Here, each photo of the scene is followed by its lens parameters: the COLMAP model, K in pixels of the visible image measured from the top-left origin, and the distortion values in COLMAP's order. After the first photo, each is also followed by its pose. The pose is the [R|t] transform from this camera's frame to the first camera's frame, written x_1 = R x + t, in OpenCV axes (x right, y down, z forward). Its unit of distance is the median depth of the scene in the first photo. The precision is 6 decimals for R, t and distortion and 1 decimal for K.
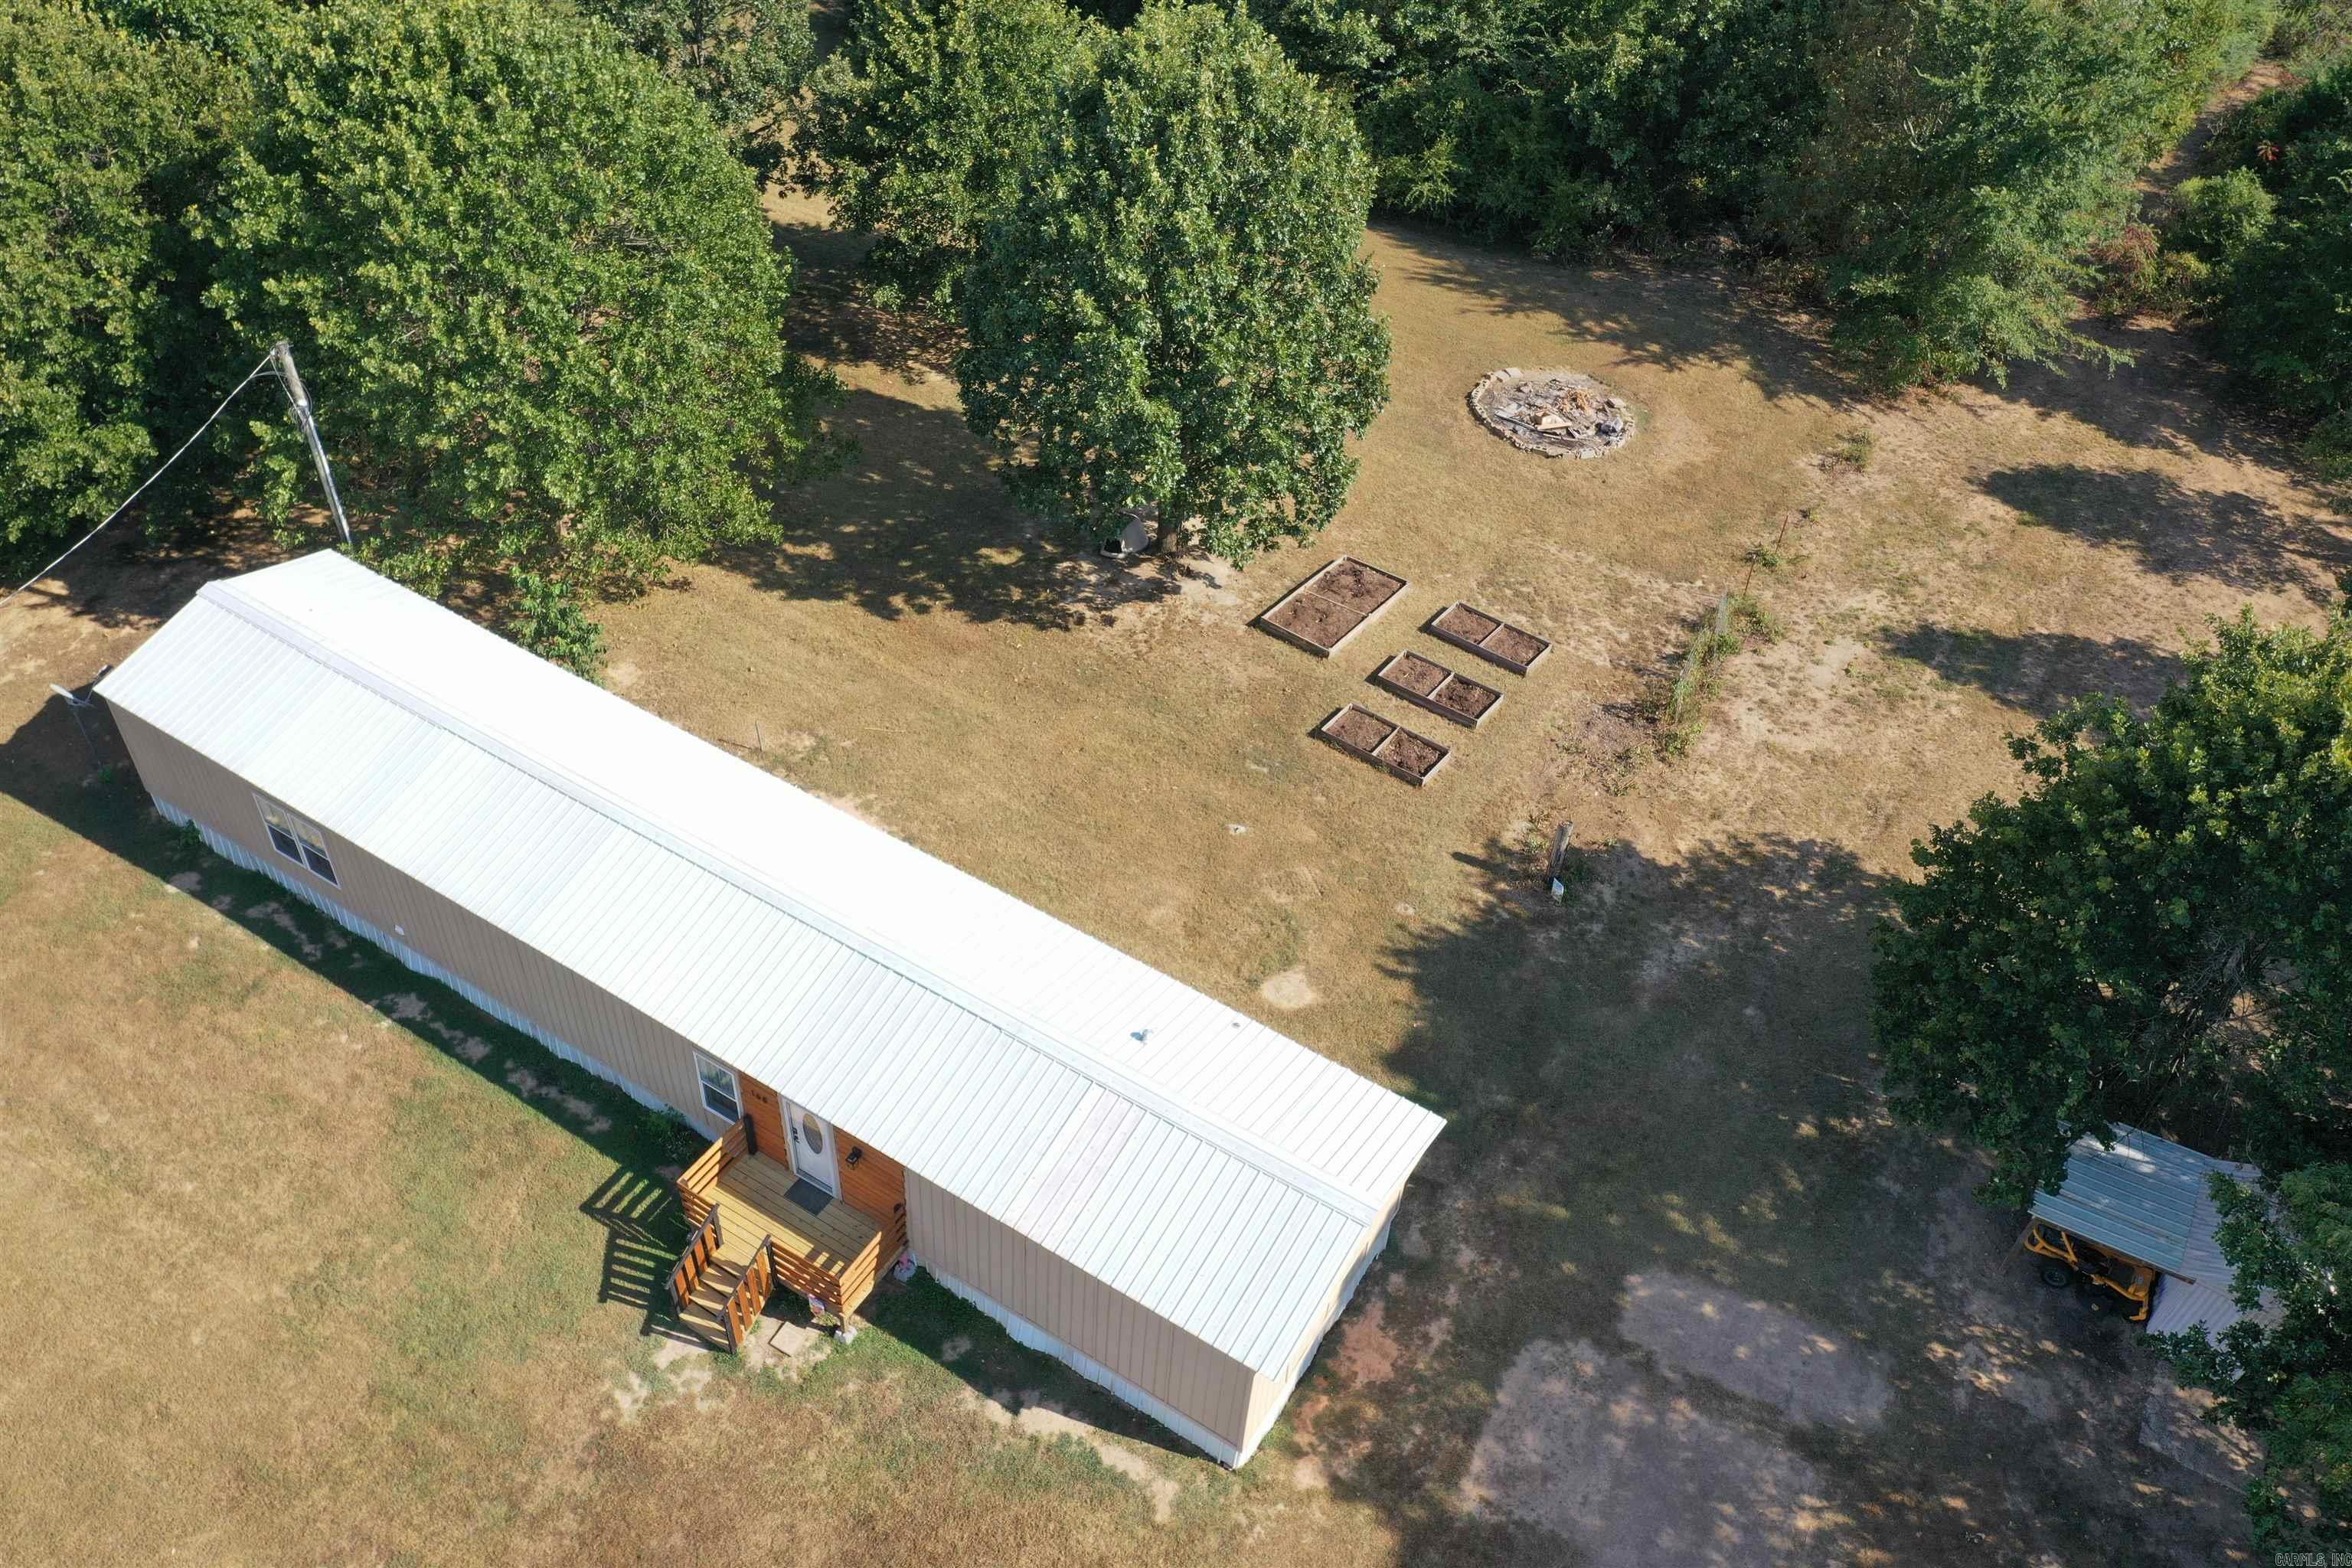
lens RADIAL K [[1895.8, 0, 1176.0], [0, 1895.8, 784.0], [0, 0, 1]] dist [0.004798, 0.002739]
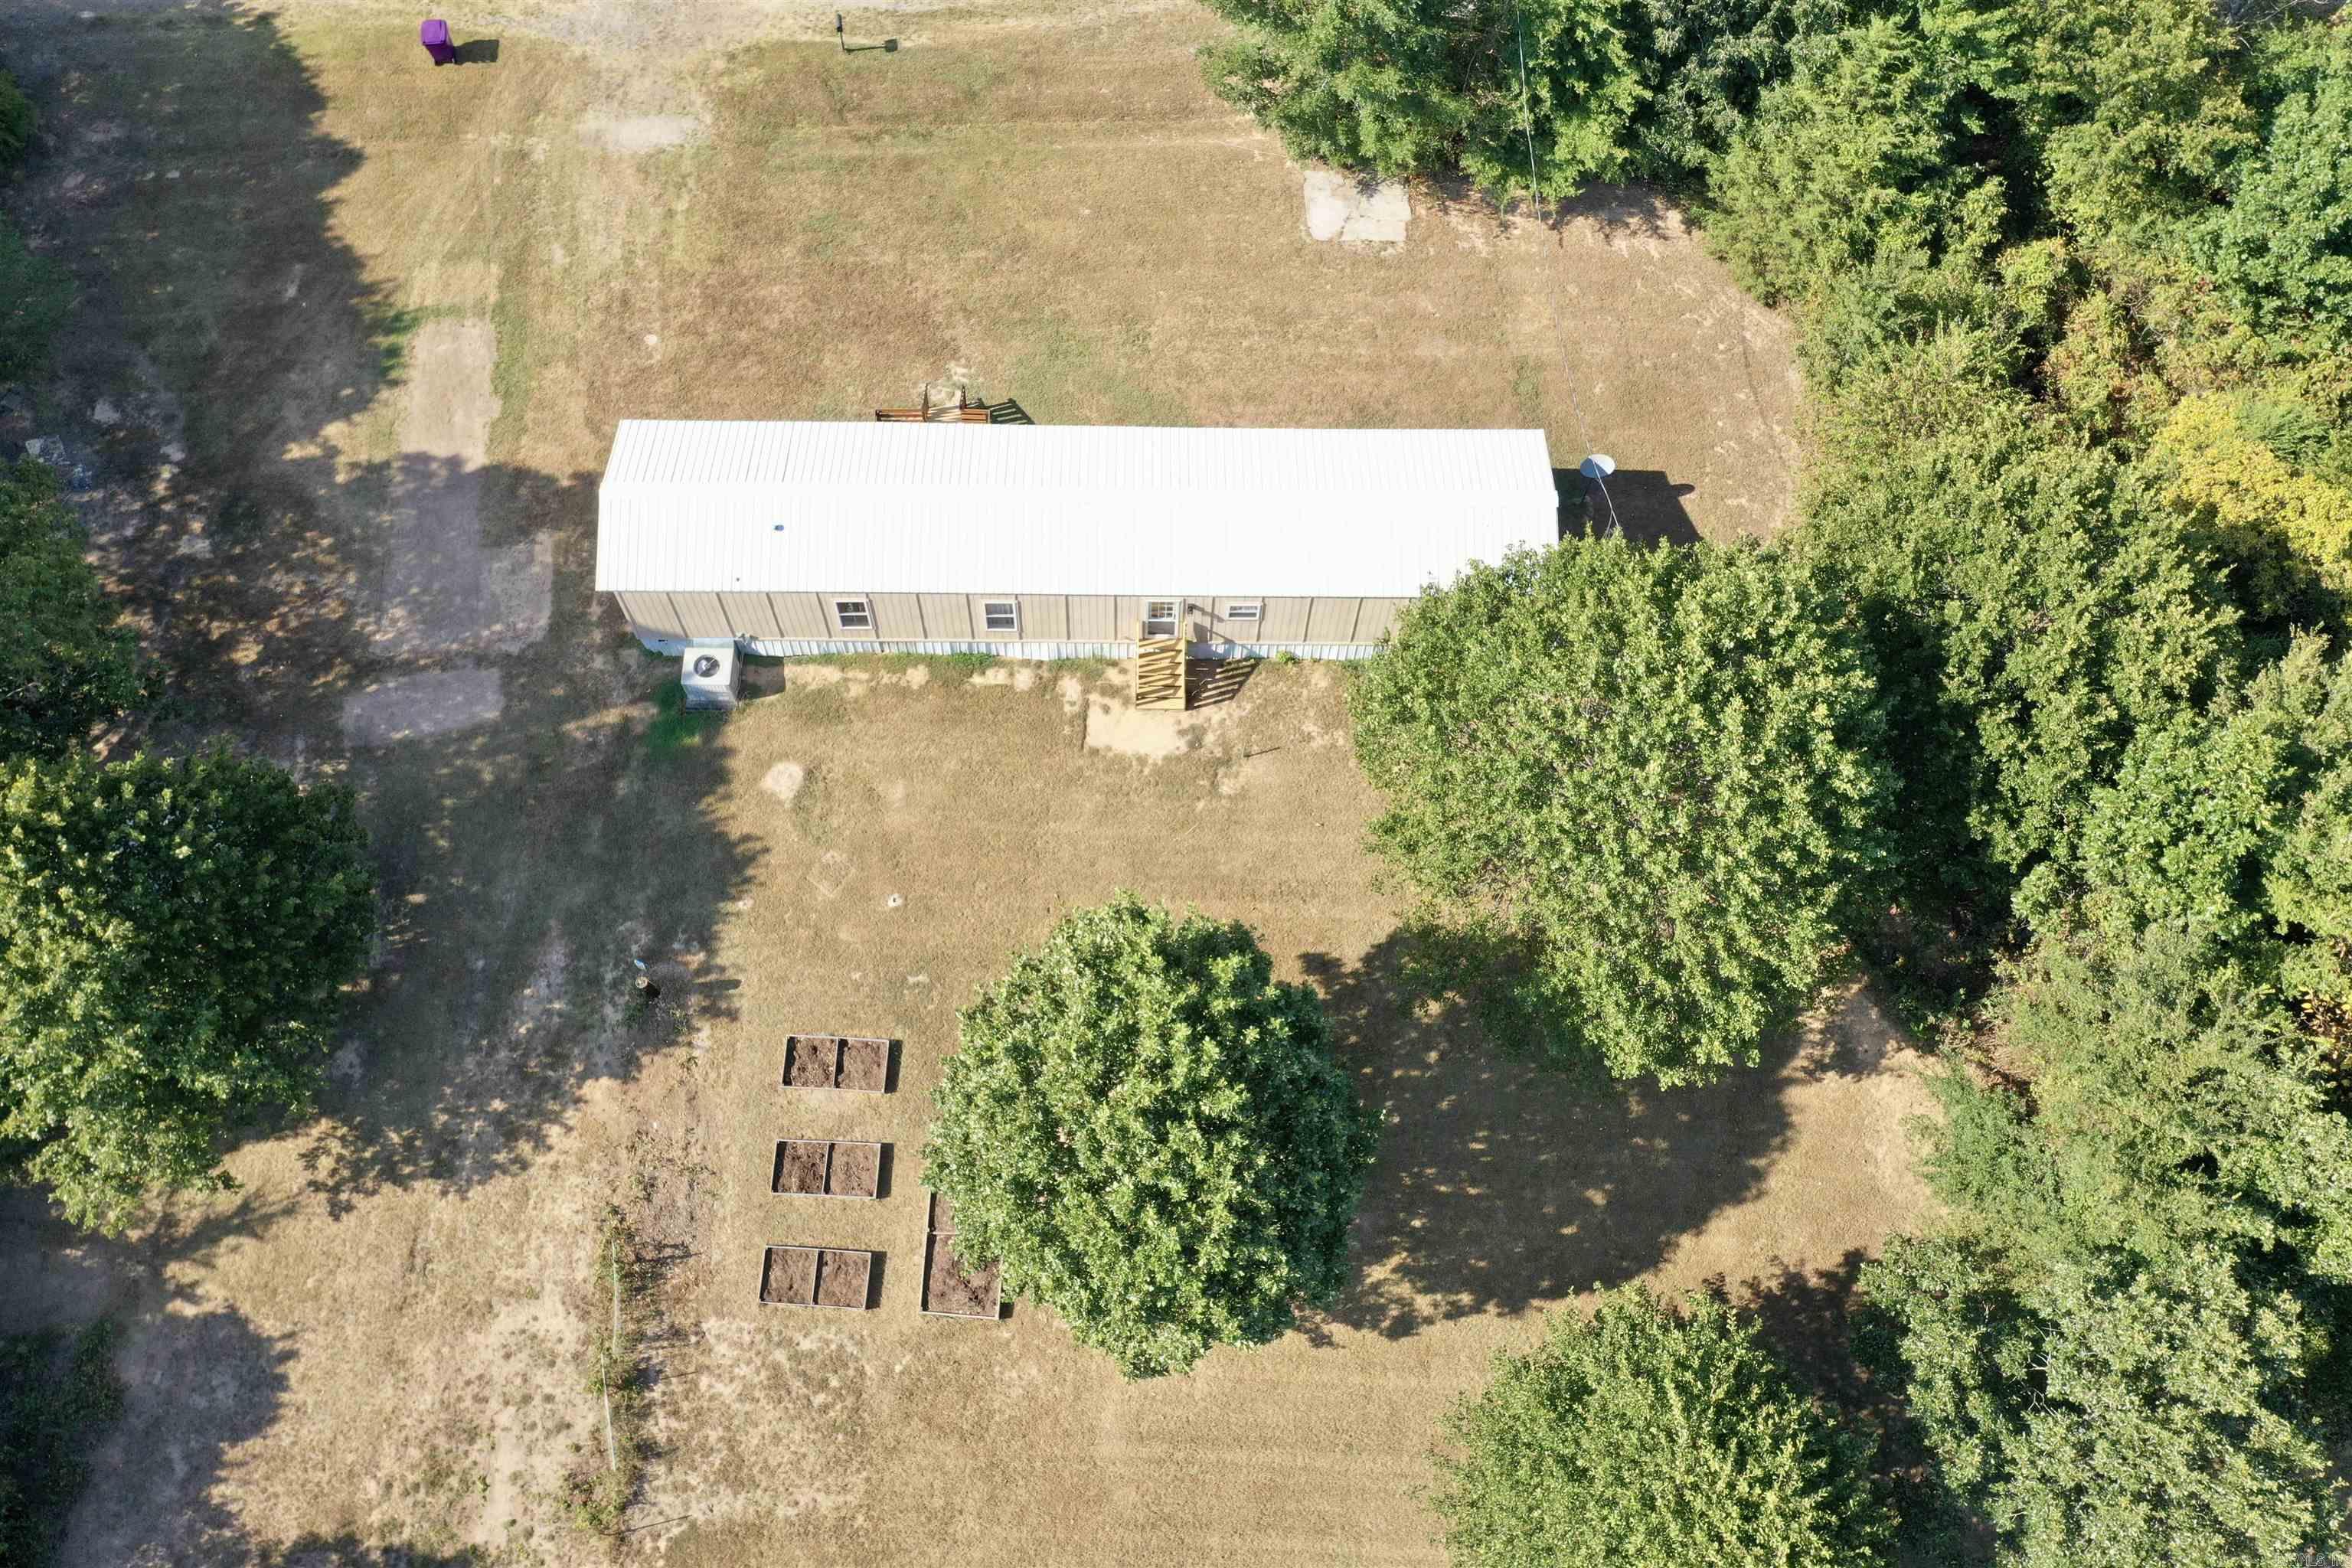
lens RADIAL K [[1895.8, 0, 1176.0], [0, 1895.8, 784.0], [0, 0, 1]] dist [0.004798, 0.002739]
pose [[-0.843351, 0.452765, -0.289418, 0.218596], [-0.415035, -0.206714, 0.886011, -1.239651], [0.341328, 0.867337, 0.362246, 0.573895]]
